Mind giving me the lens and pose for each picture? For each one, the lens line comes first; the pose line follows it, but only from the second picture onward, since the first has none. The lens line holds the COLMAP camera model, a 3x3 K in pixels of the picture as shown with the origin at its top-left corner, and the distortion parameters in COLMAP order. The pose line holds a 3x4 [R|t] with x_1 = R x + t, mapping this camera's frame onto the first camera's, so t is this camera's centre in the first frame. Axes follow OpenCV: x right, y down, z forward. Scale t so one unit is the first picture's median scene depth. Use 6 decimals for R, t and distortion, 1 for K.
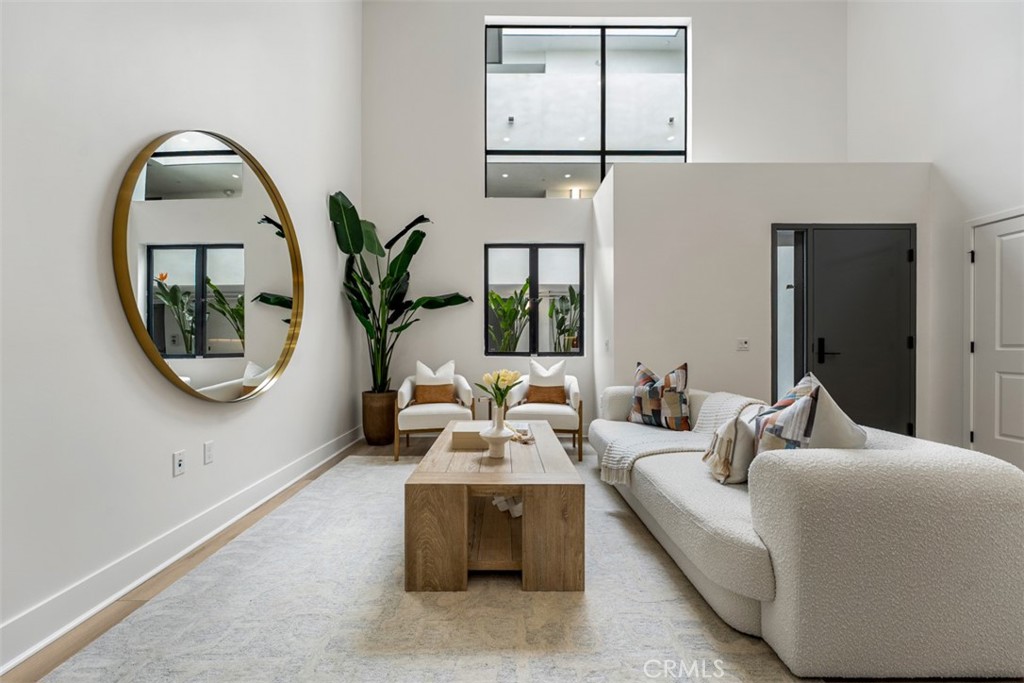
lens RADIAL K [[415.7, 0, 509.0], [0, 415.7, 345.0], [0, 0, 1]] dist [0.004563, 0.000245]
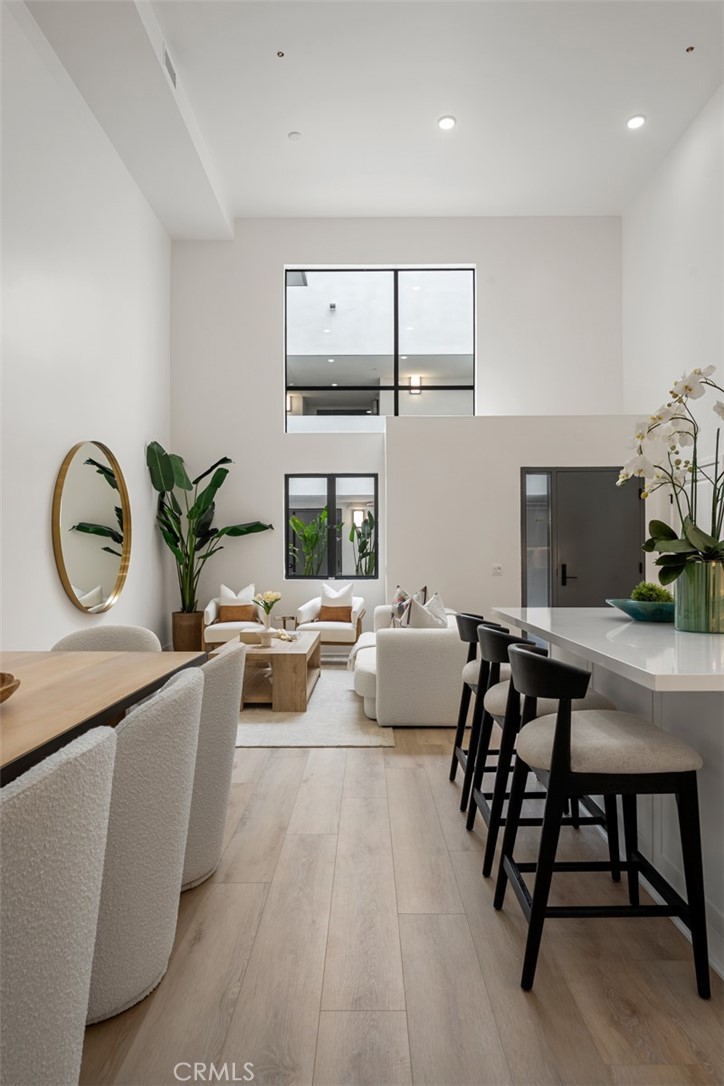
lens RADIAL K [[642.5, 0, 363.6], [0, 642.5, 548.3], [0, 0, 1]] dist [0.008337, 0.000108]
pose [[0.999841, -0.003674, -0.017457, 0.189129], [0.003486, 0.999936, -0.010775, -0.037951], [0.017495, 0.010713, 0.999790, -0.710657]]
